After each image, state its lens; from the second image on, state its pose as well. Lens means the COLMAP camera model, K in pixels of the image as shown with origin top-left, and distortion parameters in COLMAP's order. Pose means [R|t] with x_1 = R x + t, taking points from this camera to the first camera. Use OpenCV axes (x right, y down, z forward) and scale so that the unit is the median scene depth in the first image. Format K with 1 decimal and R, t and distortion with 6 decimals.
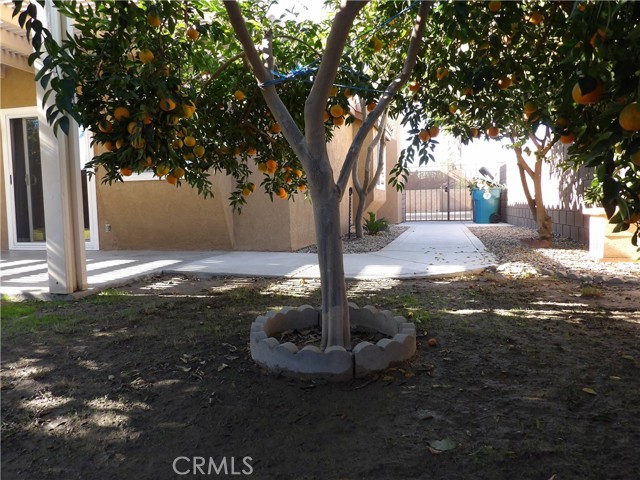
lens RADIAL K [[455.7, 0, 320.0], [0, 455.7, 240.0], [0, 0, 1]] dist [0.000796, 0.000421]
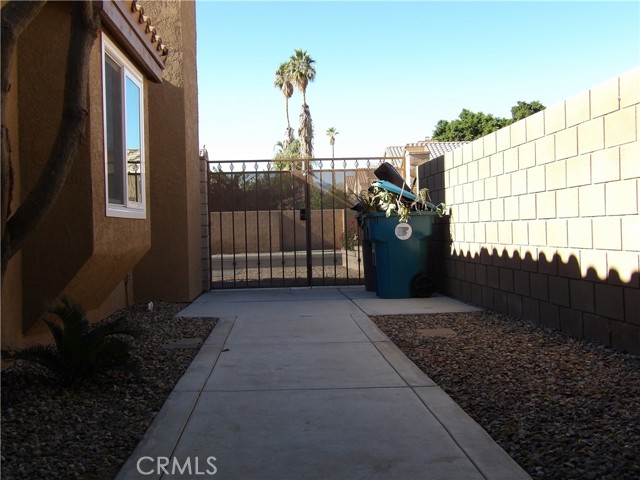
lens RADIAL K [[727.2, 0, 320.0], [0, 727.2, 240.0], [0, 0, 1]] dist [0.001846, 0.000226]
pose [[0.948740, 0.001935, 0.316052, 0.099027], [0.019050, 0.997813, -0.063294, -0.055696], [-0.315484, 0.066070, 0.946628, 0.457753]]
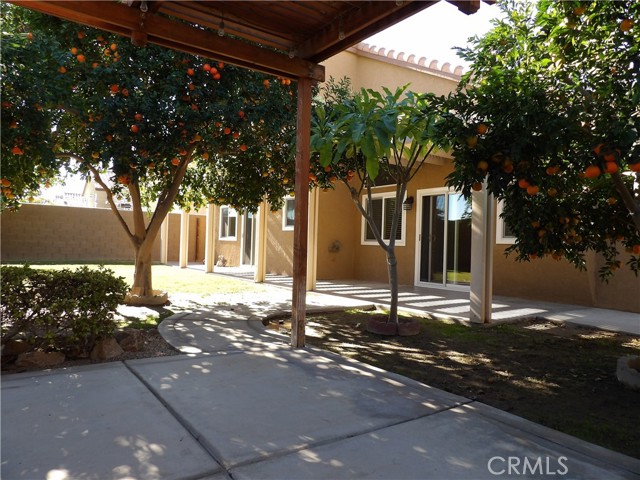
lens RADIAL K [[480.3, 0, 320.0], [0, 480.3, 240.0], [0, 0, 1]] dist [-0.002483, 0.054075]
pose [[0.775566, 0.037488, -0.630152, 0.057938], [-0.087912, 0.994922, -0.049009, -0.036669], [0.625115, 0.093408, 0.774924, -0.605829]]
